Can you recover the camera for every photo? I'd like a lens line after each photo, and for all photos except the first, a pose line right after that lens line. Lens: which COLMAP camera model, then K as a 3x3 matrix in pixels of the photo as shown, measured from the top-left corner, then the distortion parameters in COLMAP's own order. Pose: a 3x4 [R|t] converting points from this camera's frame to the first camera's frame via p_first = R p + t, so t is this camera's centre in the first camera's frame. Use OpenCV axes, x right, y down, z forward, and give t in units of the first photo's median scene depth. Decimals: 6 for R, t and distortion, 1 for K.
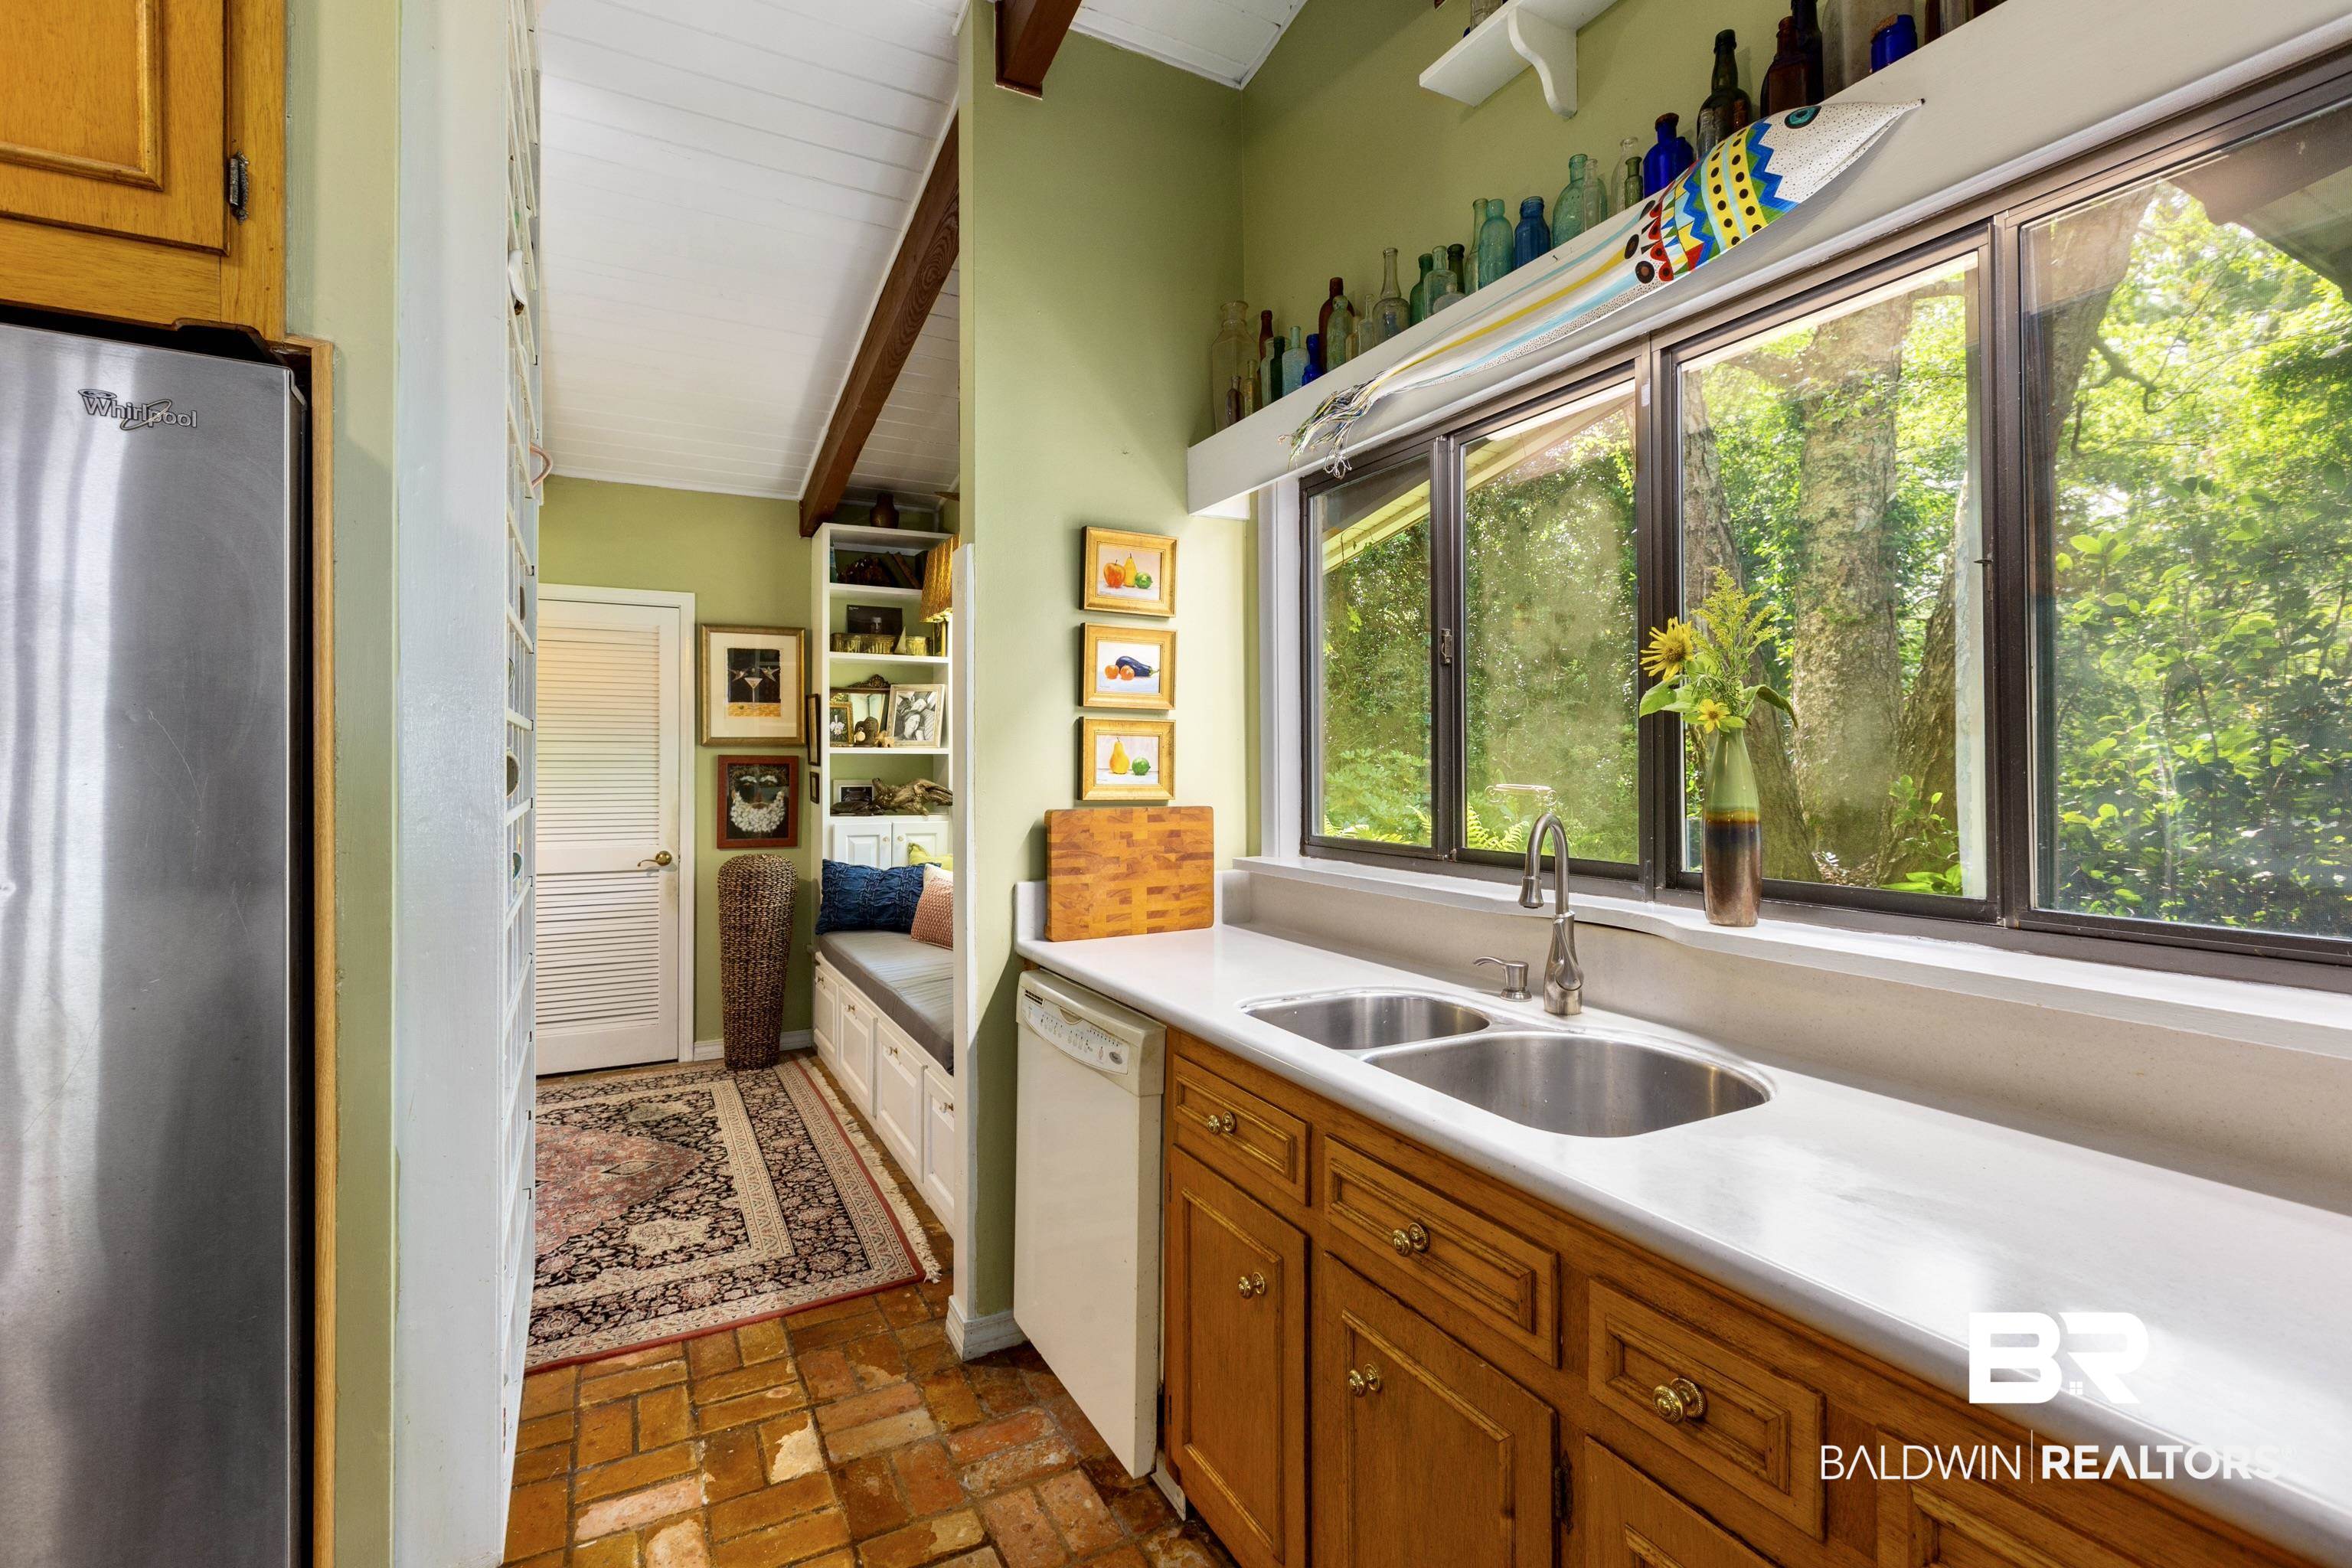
lens RADIAL K [[1075.8, 0, 1181.1], [0, 1075.8, 767.5], [0, 0, 1]] dist [0.000710, 0.000415]
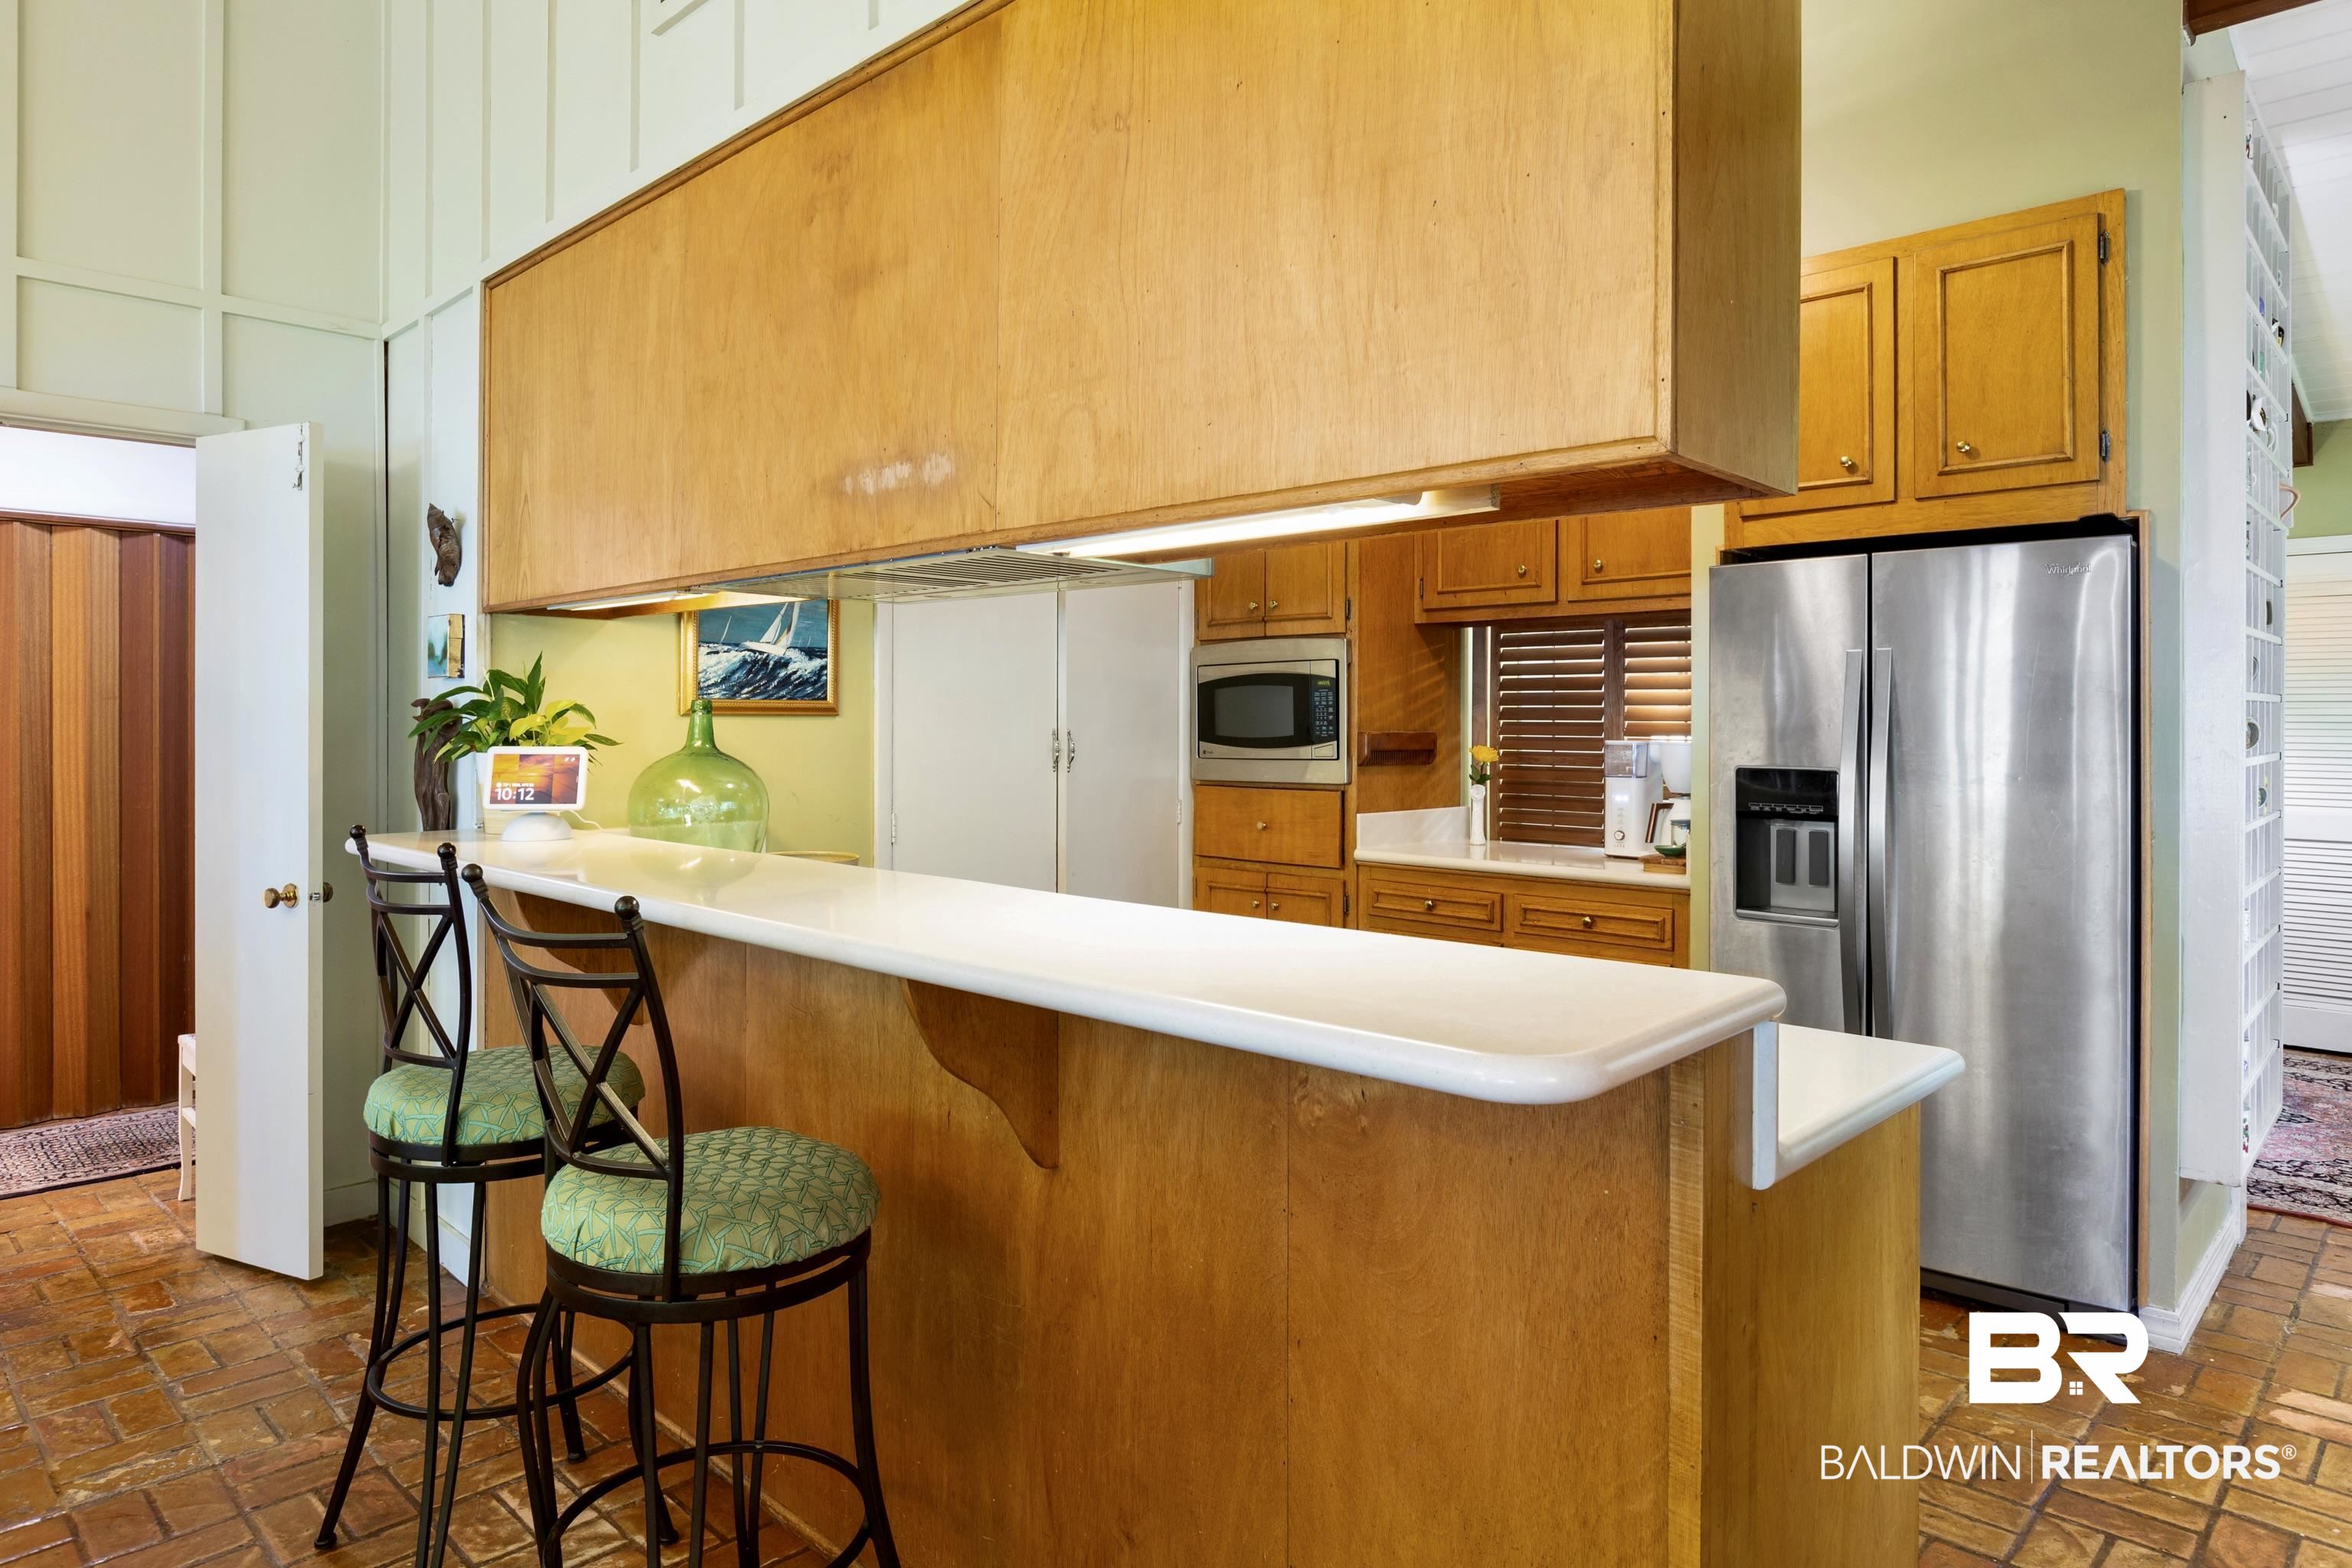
lens RADIAL K [[1404.5, 0, 1173.0], [0, 1404.5, 721.3], [0, 0, 1]] dist [-0.004379, -0.000001]
pose [[0.344720, 0.001430, -0.938705, 0.246804], [-0.002095, 0.999998, 0.000754, -0.003881], [0.938703, 0.001706, 0.344722, -0.384669]]
